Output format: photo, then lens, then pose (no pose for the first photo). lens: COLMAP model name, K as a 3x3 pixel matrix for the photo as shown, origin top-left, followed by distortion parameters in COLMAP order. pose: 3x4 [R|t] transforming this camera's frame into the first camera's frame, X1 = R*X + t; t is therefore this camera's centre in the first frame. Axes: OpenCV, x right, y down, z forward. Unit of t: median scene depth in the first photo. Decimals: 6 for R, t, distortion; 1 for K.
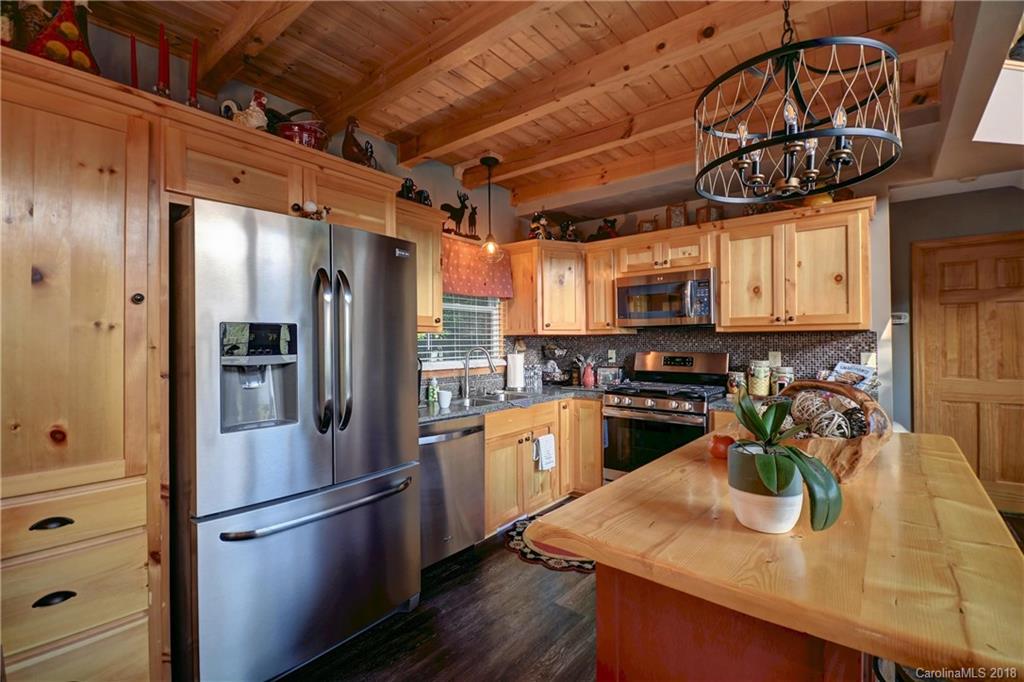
lens RADIAL K [[447.3, 0, 517.1], [0, 447.3, 339.0], [0, 0, 1]] dist [0.010175, -0.011670]
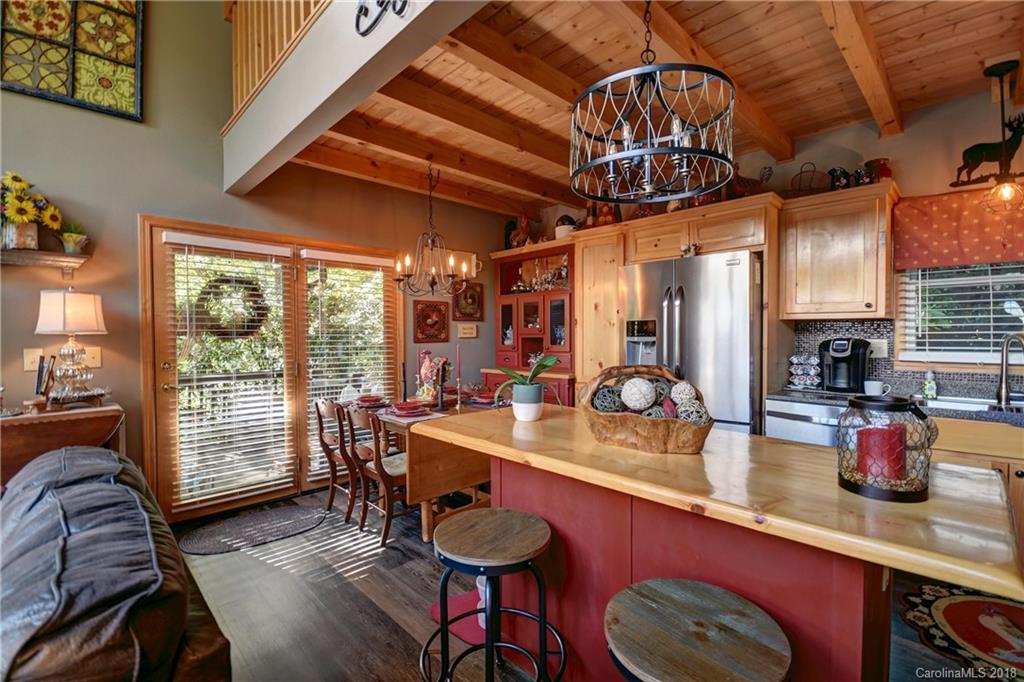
lens RADIAL K [[447.3, 0, 515.9], [0, 447.3, 340.9], [0, 0, 1]] dist [0.010175, -0.011670]
pose [[-0.108398, 0.020864, -0.993889, 0.697863], [0.011477, 0.999739, 0.019735, 0.005440], [0.994041, -0.009268, -0.108610, 0.312673]]
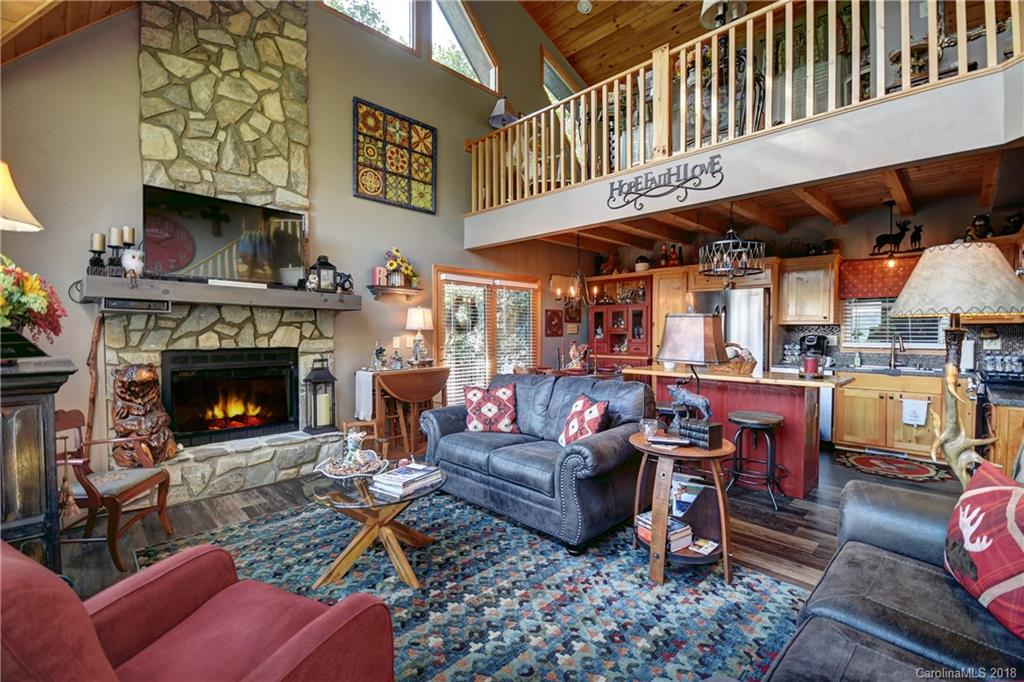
lens RADIAL K [[447.3, 0, 512.7], [0, 447.3, 342.8], [0, 0, 1]] dist [0.010175, -0.011670]
pose [[-0.101485, 0.028436, -0.994431, 1.462054], [0.004508, 0.999594, 0.028123, 0.003071], [0.994827, -0.001629, -0.101572, -0.052602]]
